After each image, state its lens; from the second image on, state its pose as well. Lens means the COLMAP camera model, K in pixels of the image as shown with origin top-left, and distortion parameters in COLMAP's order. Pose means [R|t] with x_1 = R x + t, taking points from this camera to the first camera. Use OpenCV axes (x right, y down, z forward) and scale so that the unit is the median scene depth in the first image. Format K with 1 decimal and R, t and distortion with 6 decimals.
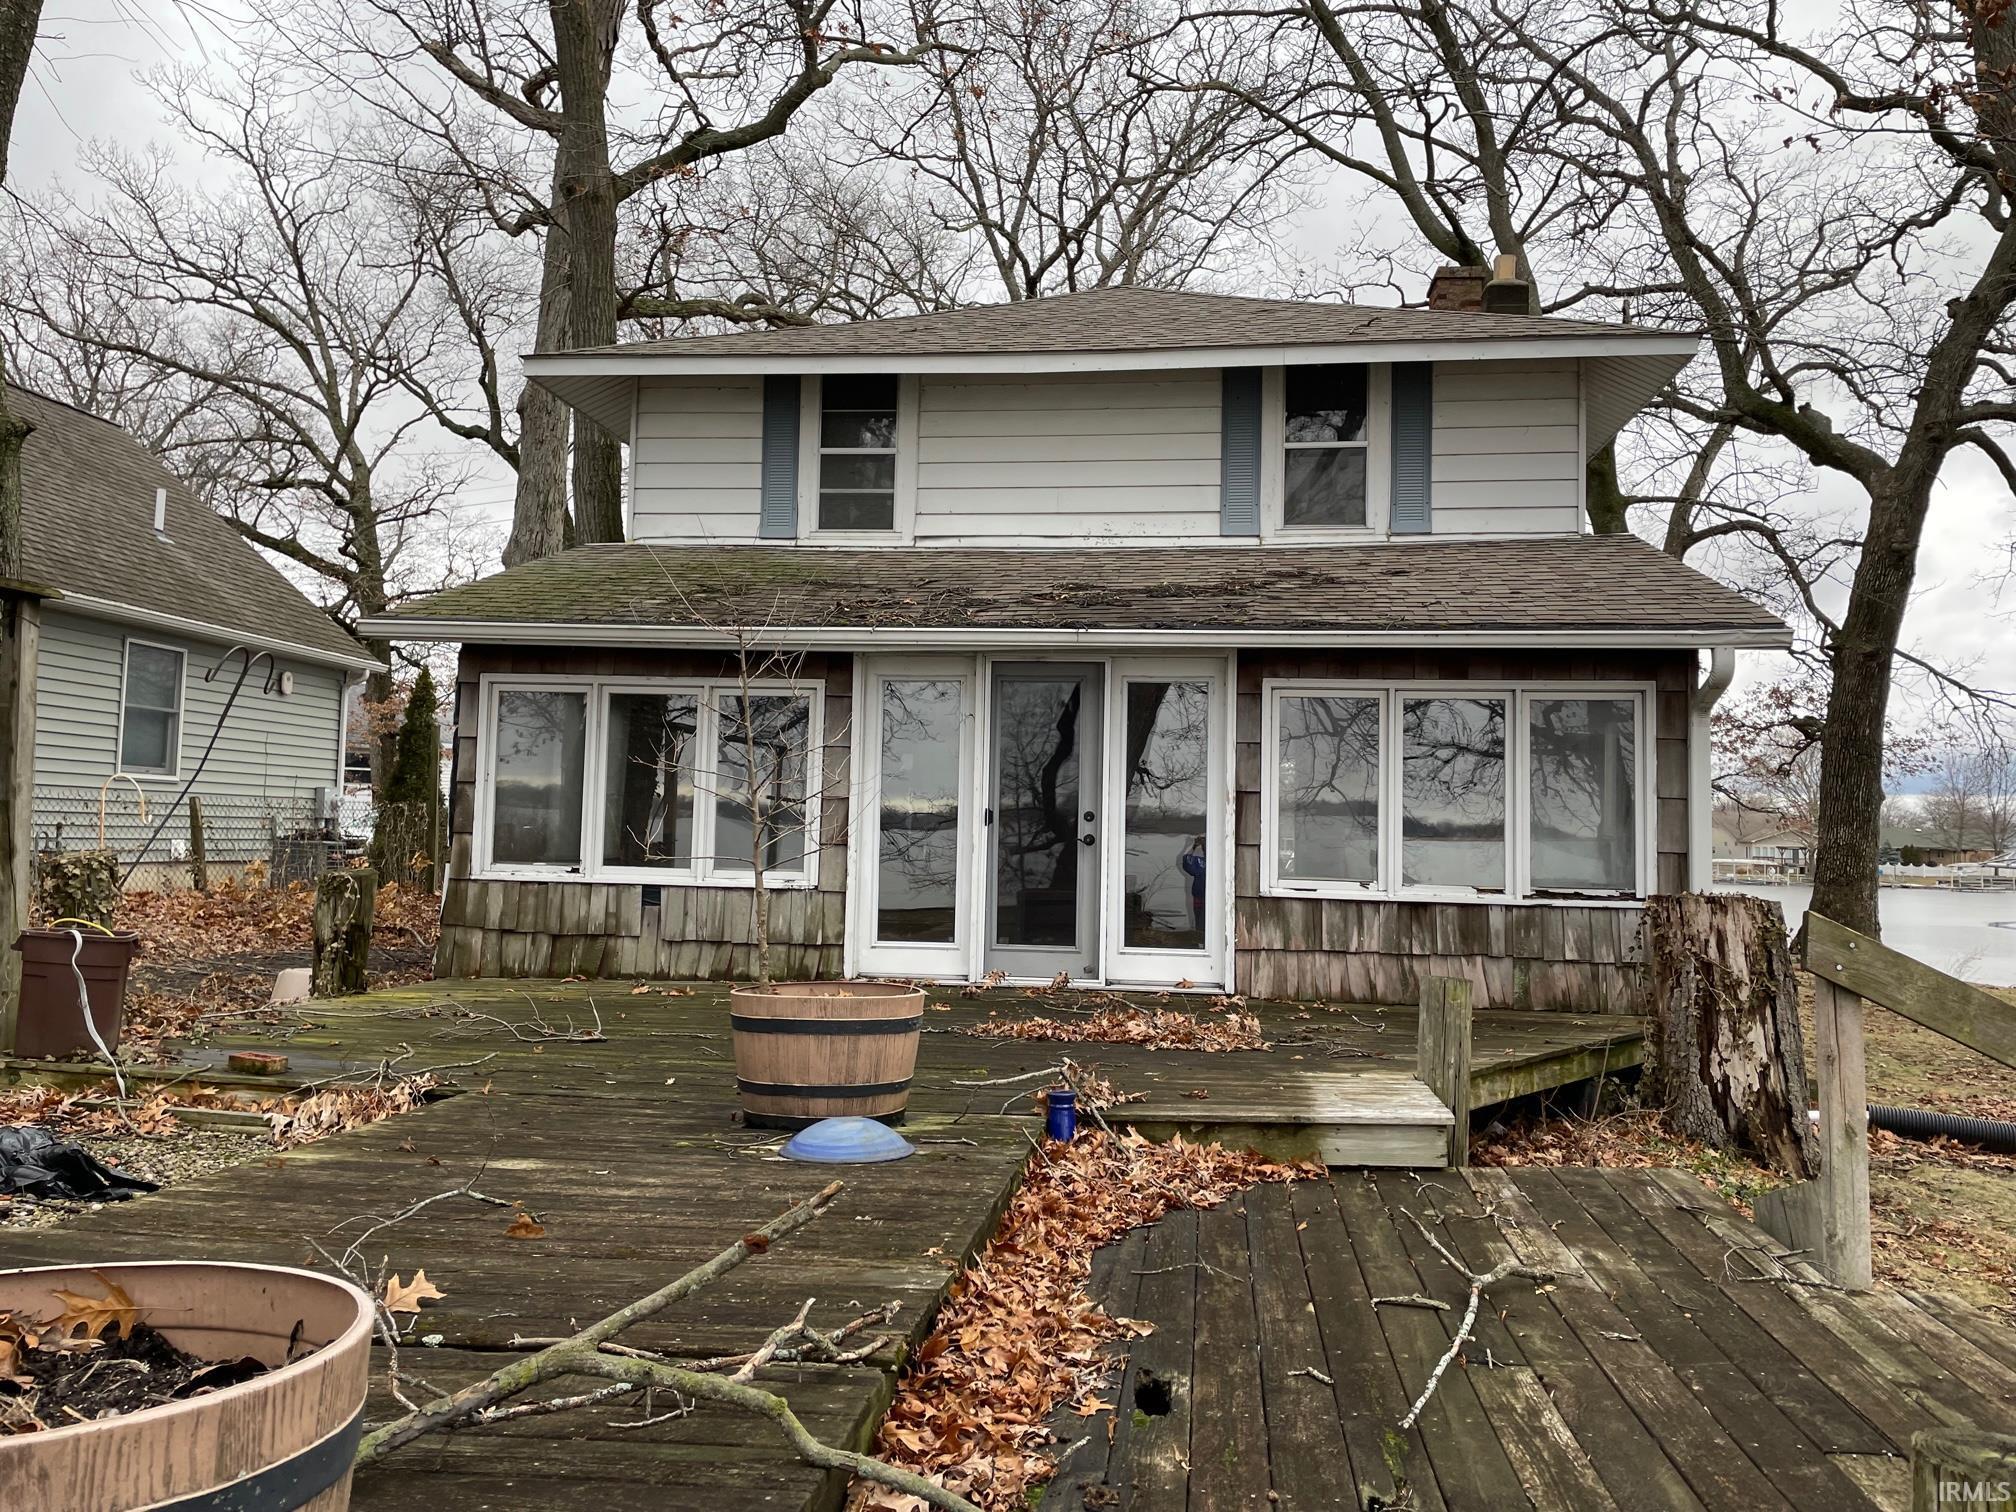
lens RADIAL K [[1516.0, 0, 1029.5], [0, 1516.0, 730.7], [0, 0, 1]] dist [0.086026, -0.104022]
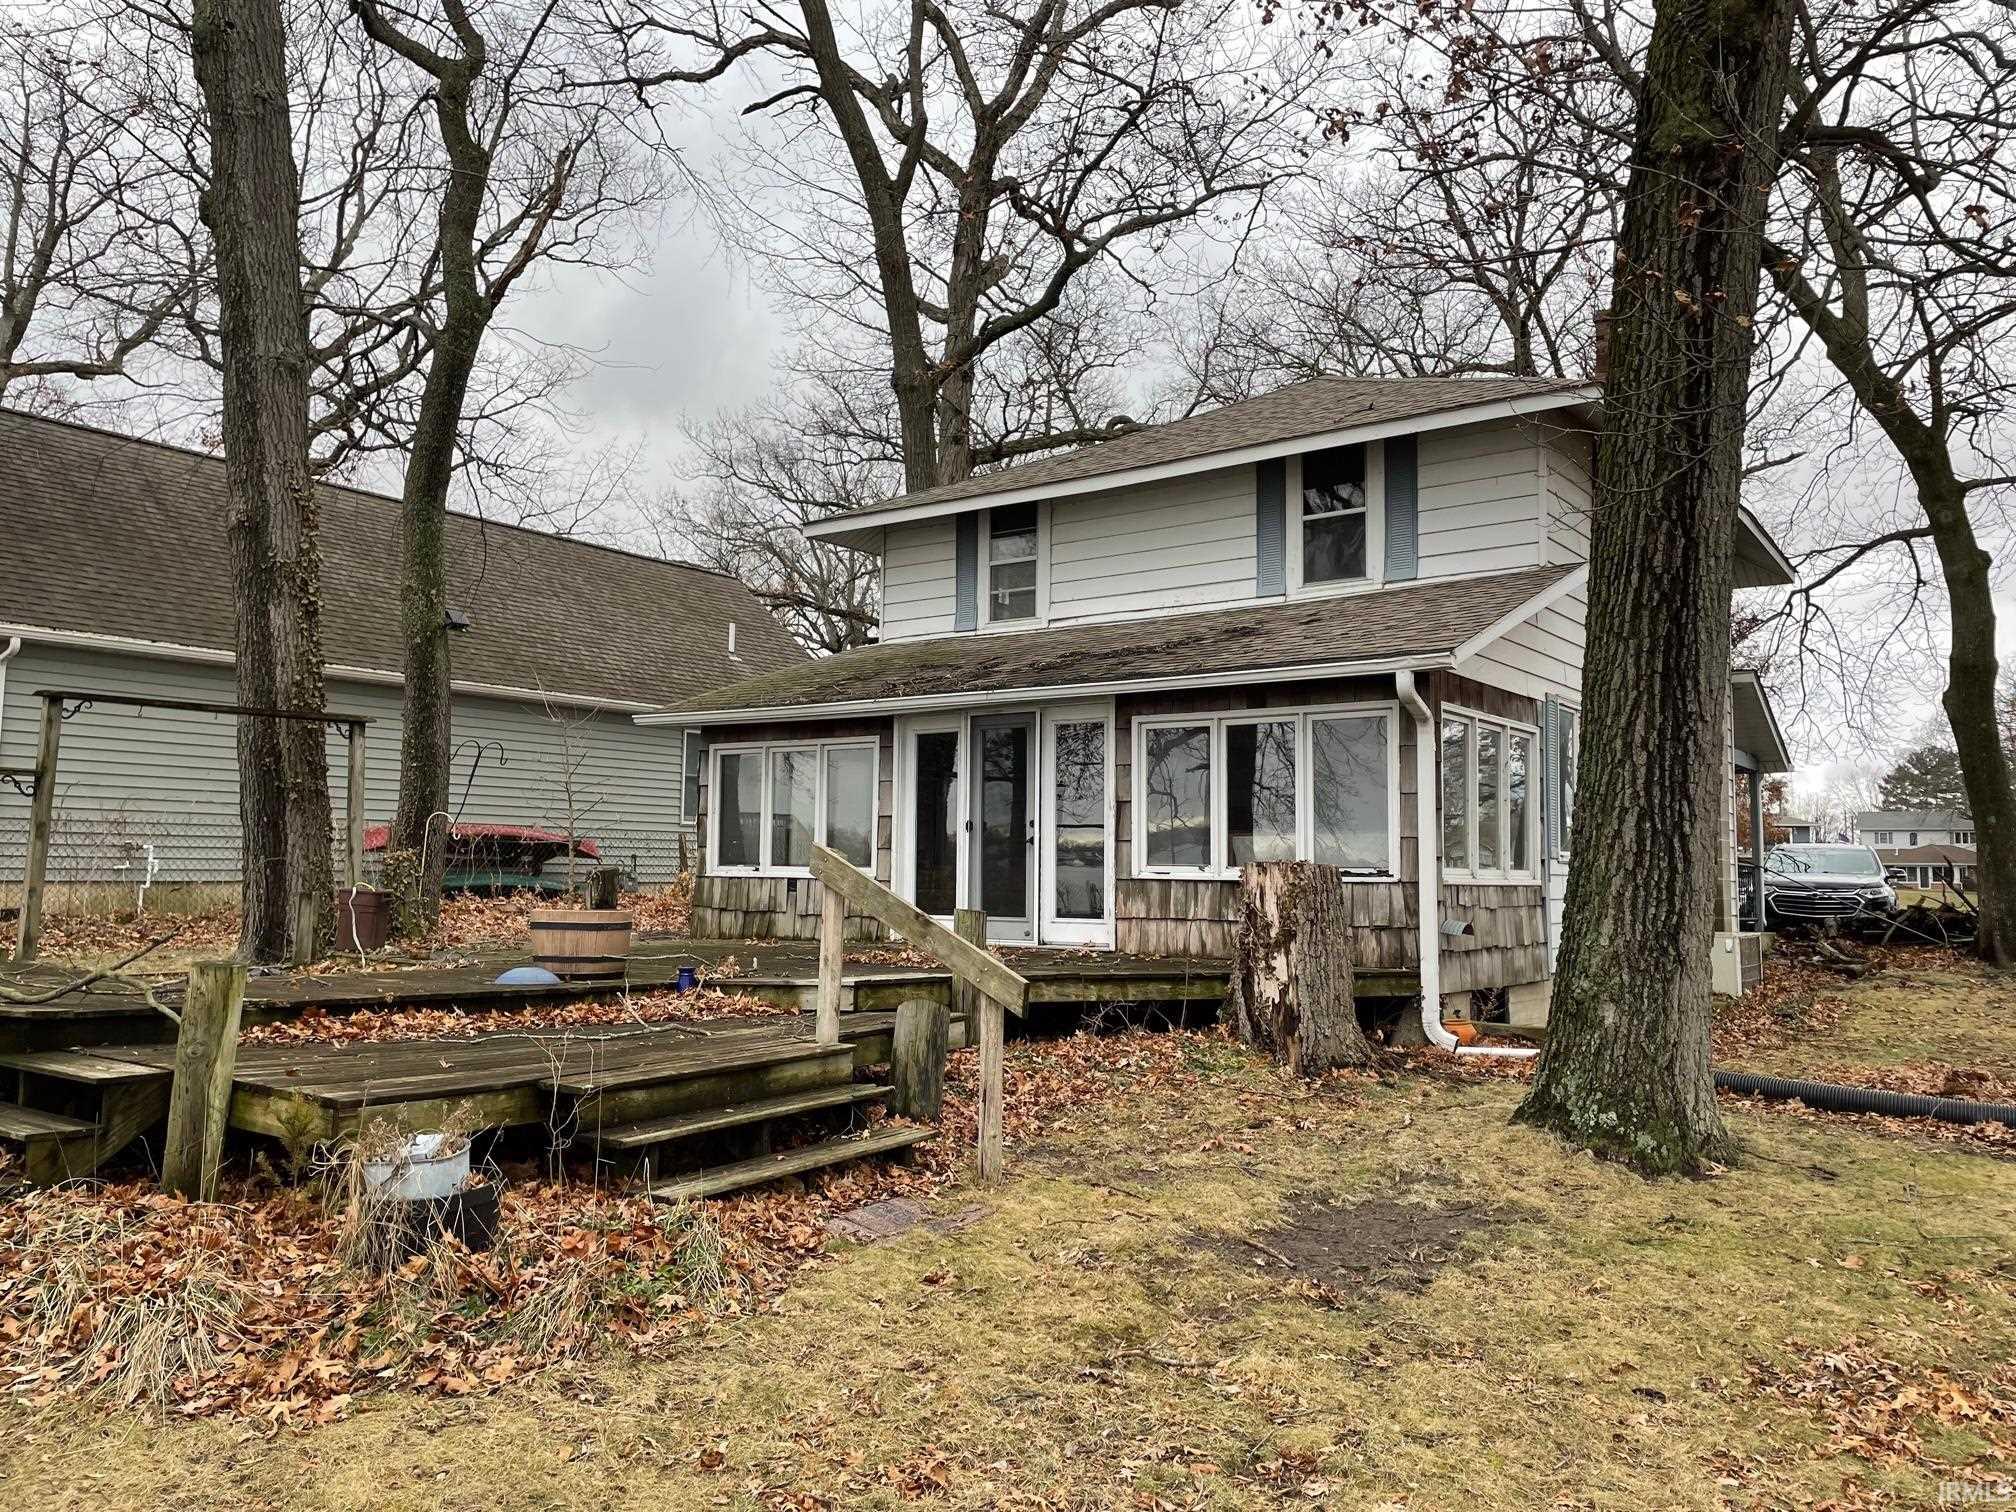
lens RADIAL K [[1516.0, 0, 1069.5], [0, 1516.0, 744.3], [0, 0, 1]] dist [0.086026, -0.104022]
pose [[0.882136, -0.056260, -0.467623, 0.579783], [0.047551, 0.998406, -0.030419, 0.022427], [0.468589, 0.004598, 0.883404, -0.168679]]
